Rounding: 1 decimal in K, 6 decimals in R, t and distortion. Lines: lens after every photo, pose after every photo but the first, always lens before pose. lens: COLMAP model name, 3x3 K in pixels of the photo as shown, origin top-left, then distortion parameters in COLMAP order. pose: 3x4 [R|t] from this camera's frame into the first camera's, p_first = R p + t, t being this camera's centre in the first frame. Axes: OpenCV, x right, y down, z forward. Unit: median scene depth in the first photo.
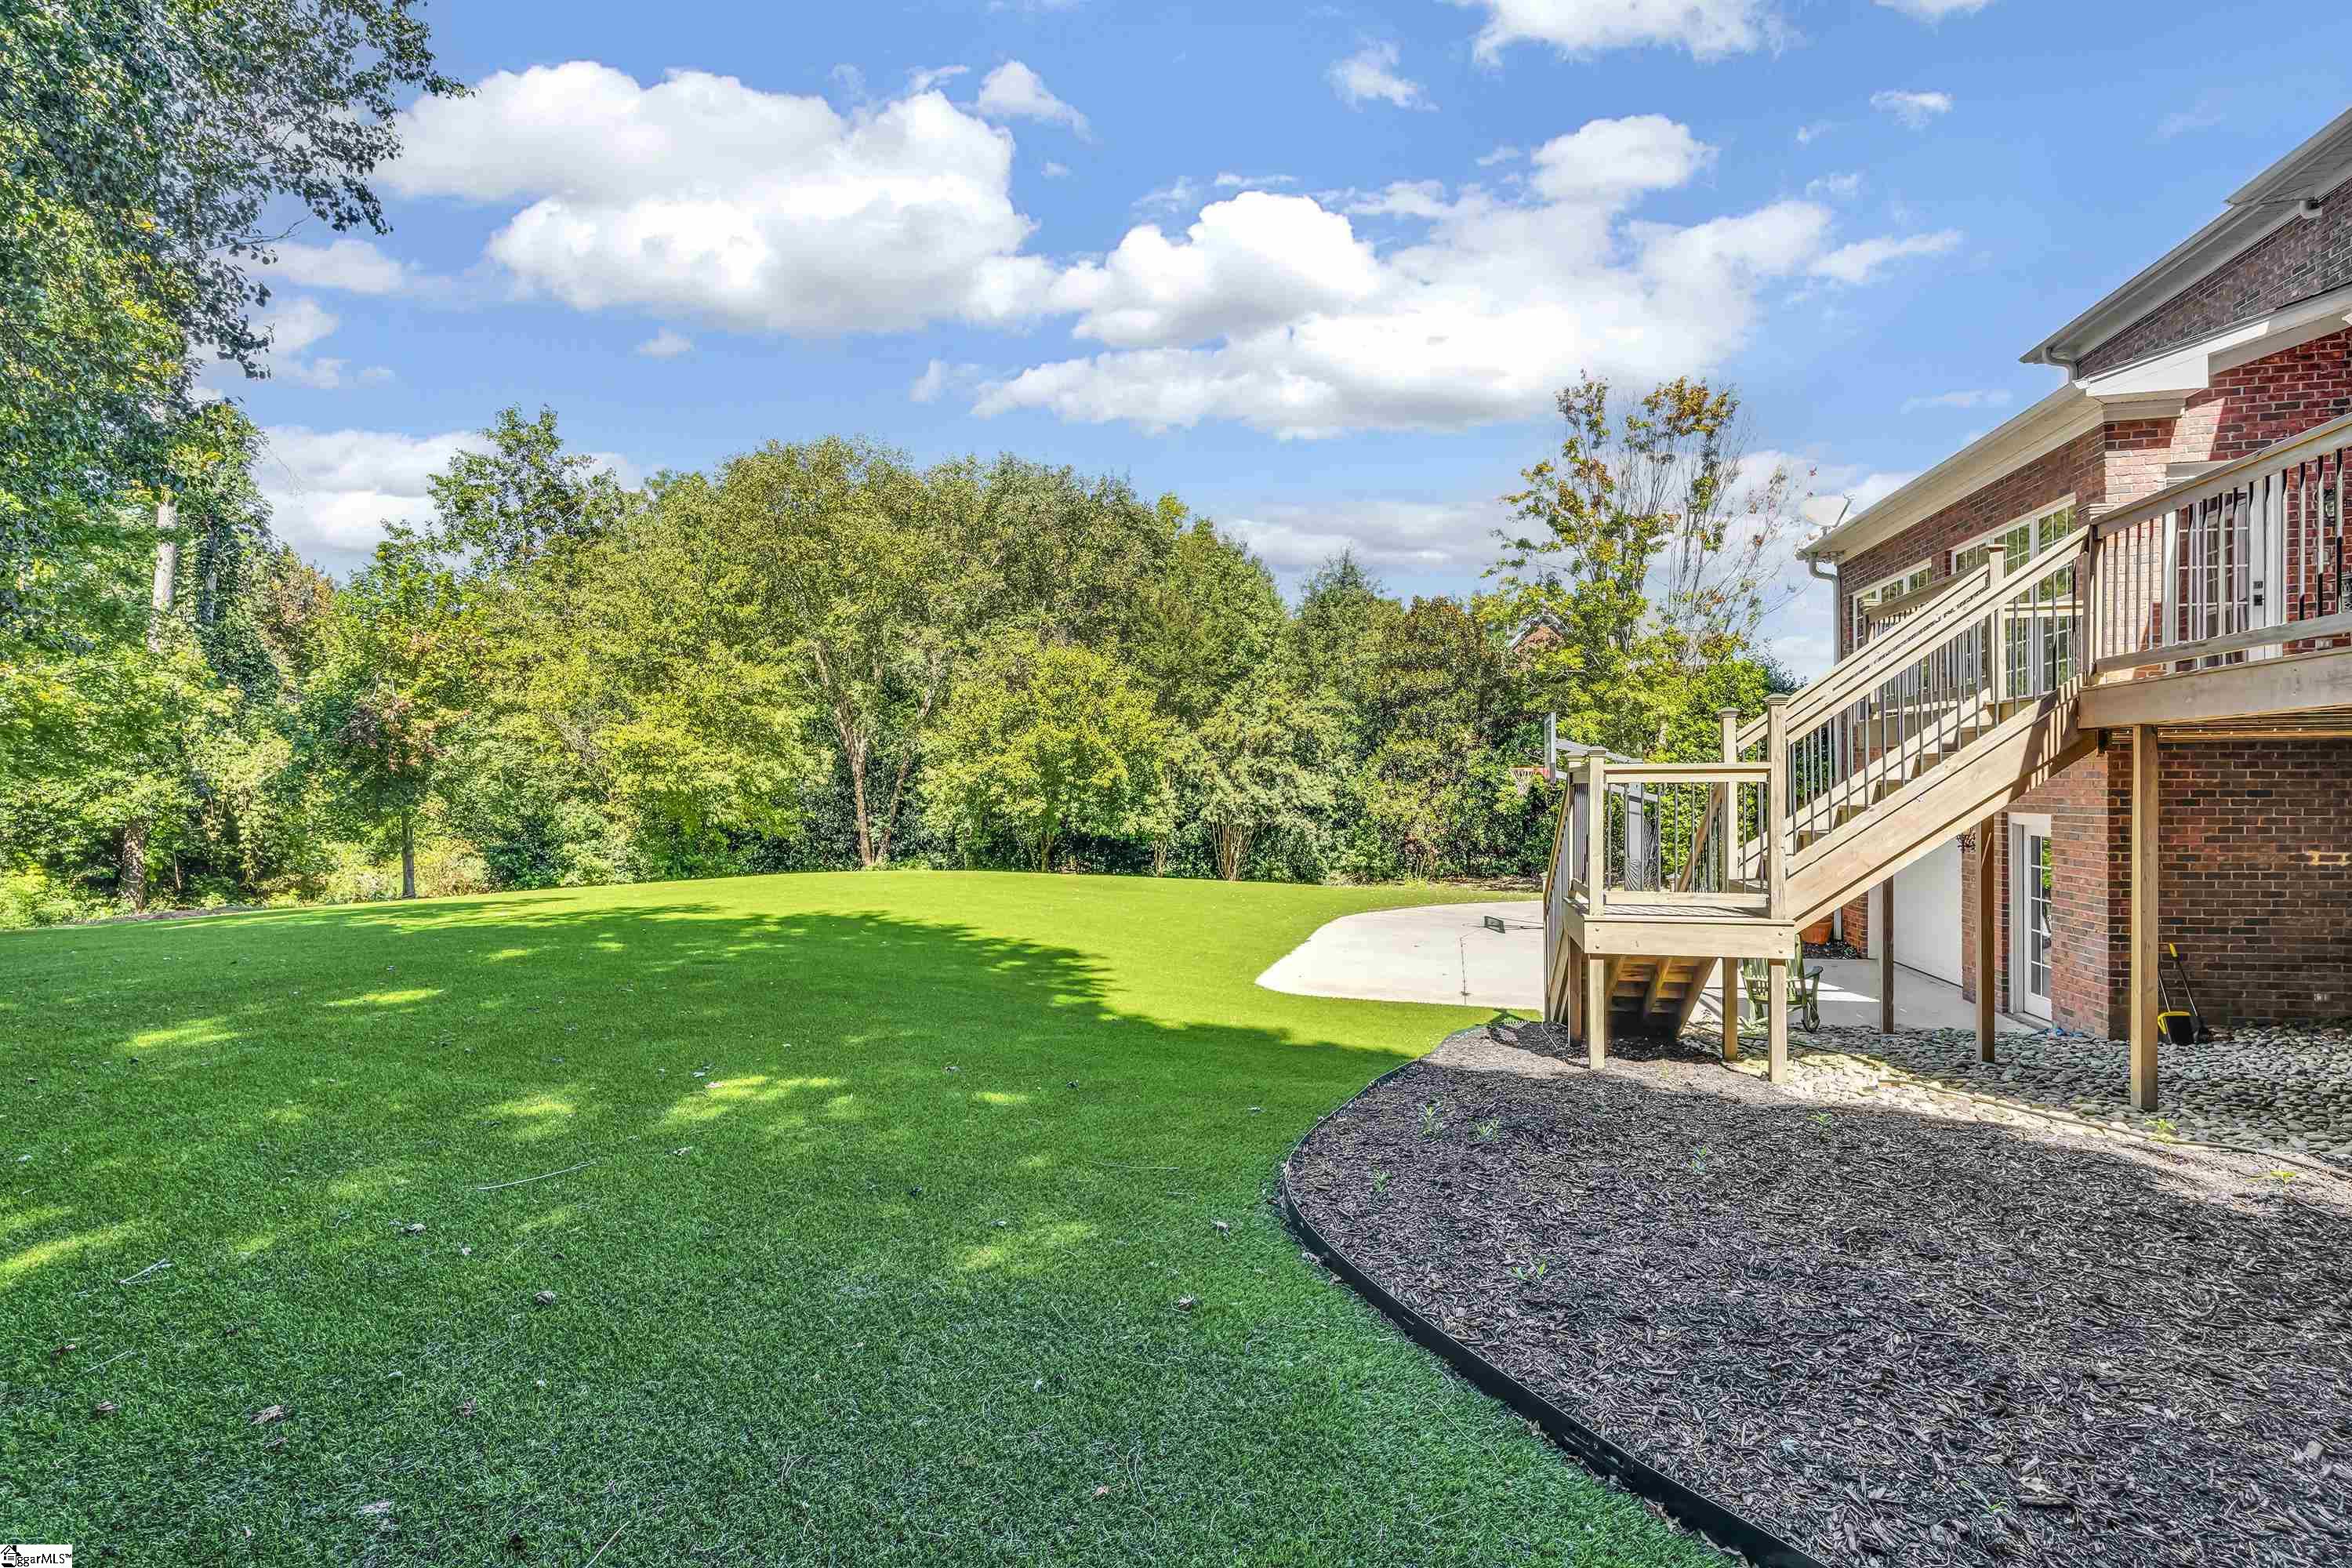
lens RADIAL K [[1029.9, 0, 1170.7], [0, 1029.9, 792.9], [0, 0, 1]] dist [-0.001286, 0.000406]
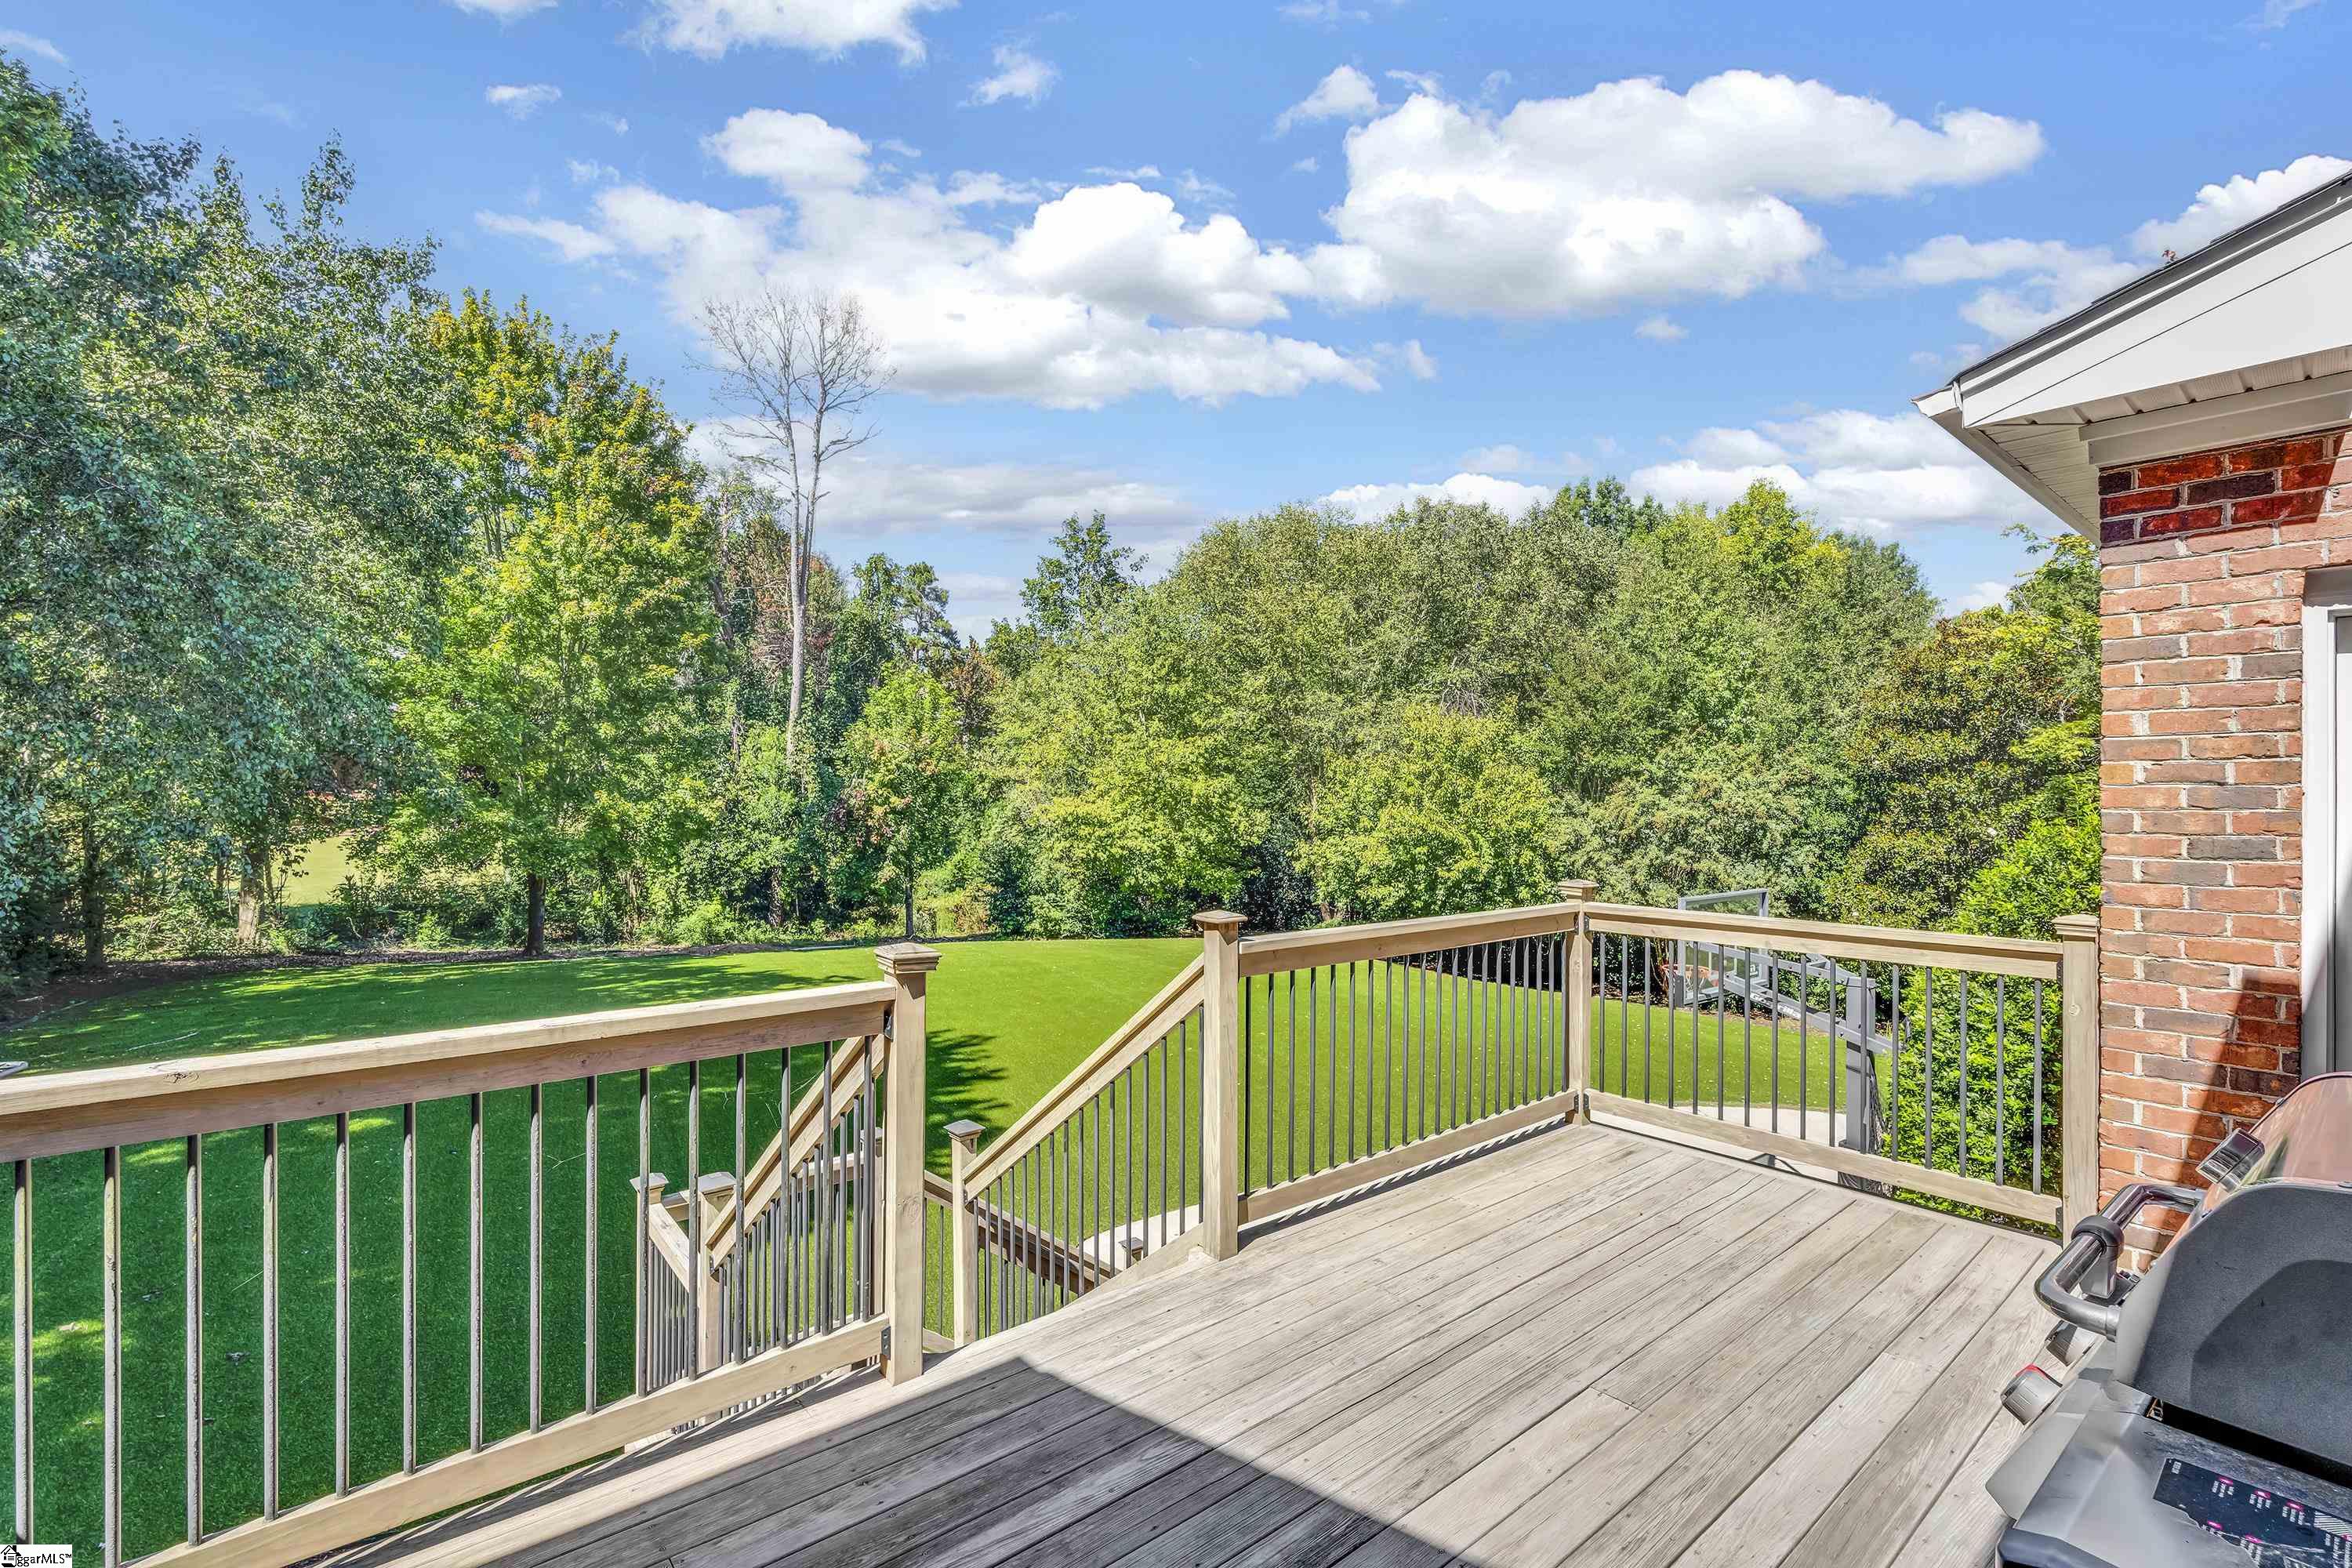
lens RADIAL K [[1029.9, 0, 1176.9], [0, 1029.9, 787.3], [0, 0, 1]] dist [-0.001286, 0.000406]
pose [[0.805814, 0.007372, -0.592123, 0.248086], [-0.015264, 0.999849, -0.008323, -0.068463], [0.591972, 0.015745, 0.805804, 0.145658]]
